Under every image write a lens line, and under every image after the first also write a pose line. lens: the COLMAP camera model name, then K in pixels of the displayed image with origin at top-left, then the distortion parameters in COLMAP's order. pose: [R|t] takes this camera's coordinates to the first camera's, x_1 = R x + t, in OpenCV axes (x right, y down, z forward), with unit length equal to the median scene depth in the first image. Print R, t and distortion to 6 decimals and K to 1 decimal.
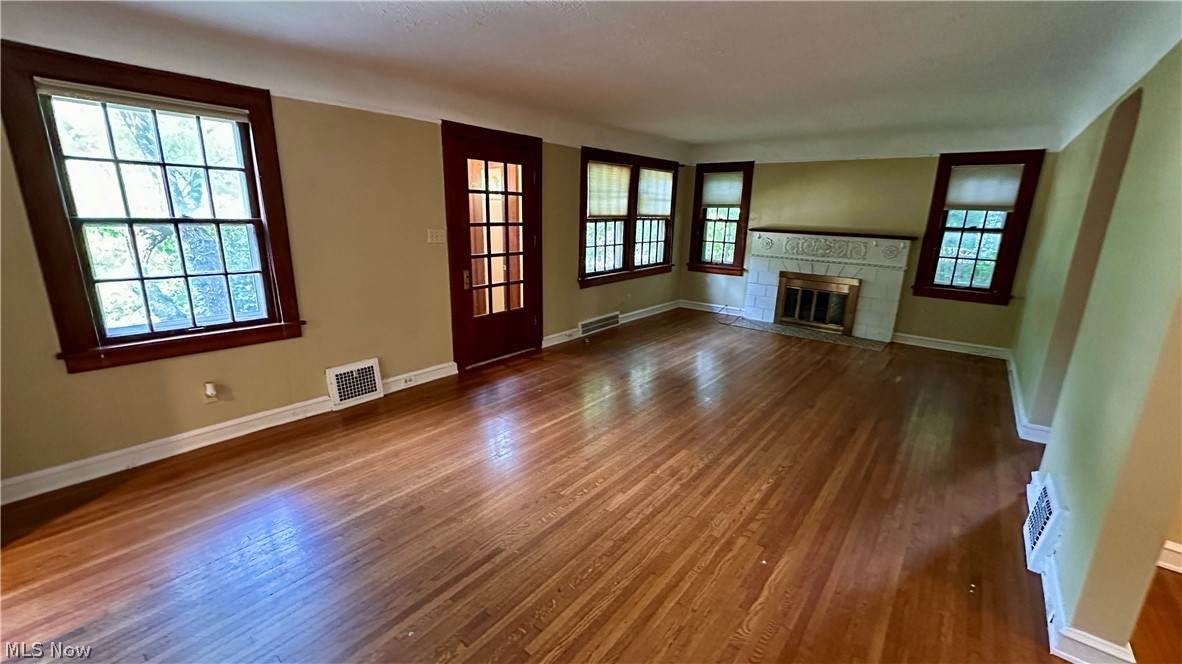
lens RADIAL K [[471.7, 0, 591.0], [0, 471.7, 332.0], [0, 0, 1]] dist [-0.002605, 0.000231]
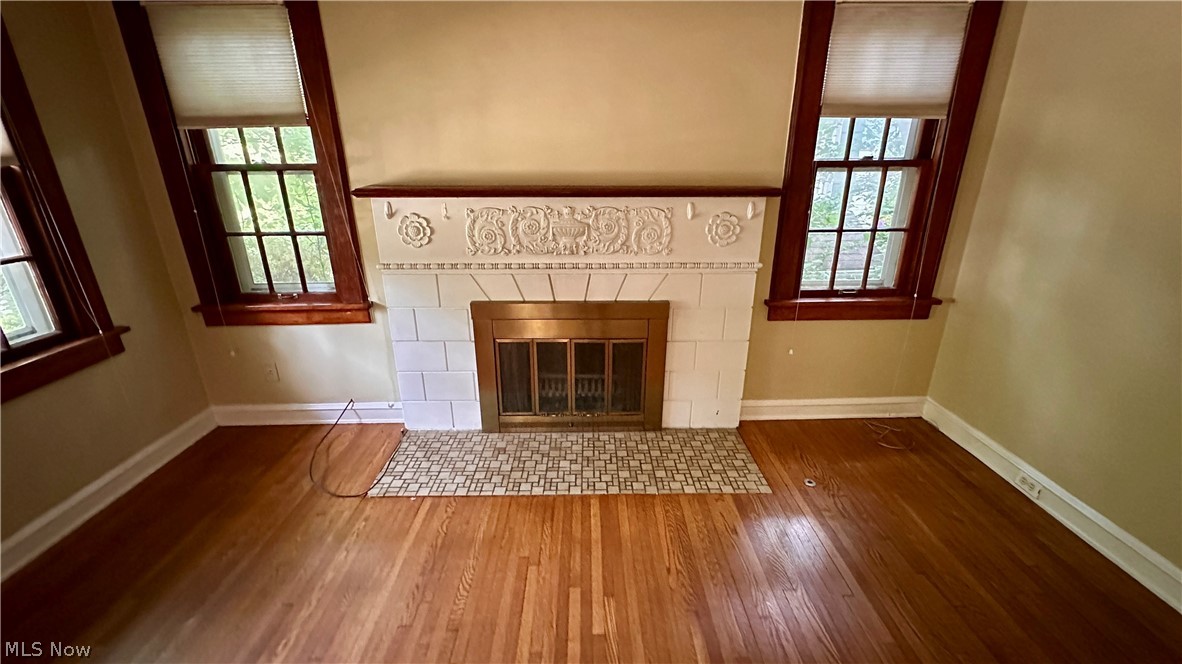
lens RADIAL K [[471.7, 0, 591.0], [0, 471.7, 332.0], [0, 0, 1]] dist [-0.002605, 0.000231]
pose [[0.770968, -0.245022, 0.587854, 0.309568], [0.184486, 0.969377, 0.162091, -0.182873], [-0.609568, -0.016516, 0.792562, 0.801457]]
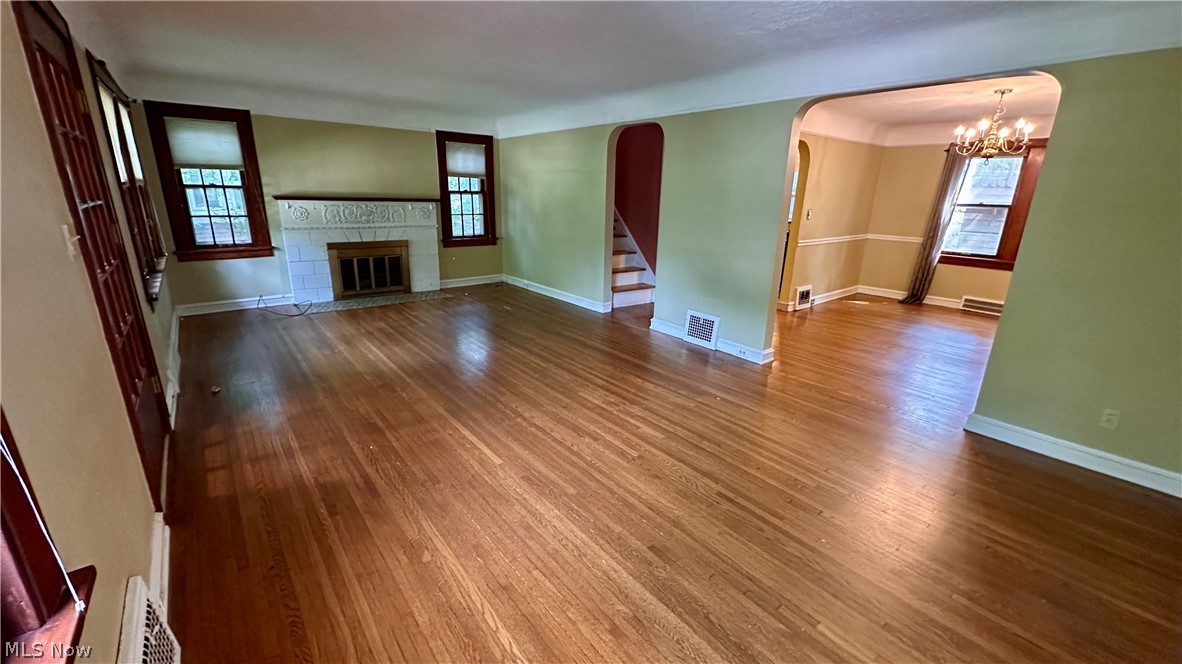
lens RADIAL K [[471.7, 0, 591.0], [0, 471.7, 332.0], [0, 0, 1]] dist [-0.002605, 0.000231]
pose [[0.200815, -0.297927, 0.933227, -0.481294], [0.224961, 0.941199, 0.252064, -0.101247], [-0.953449, 0.159322, 0.256029, 0.381605]]
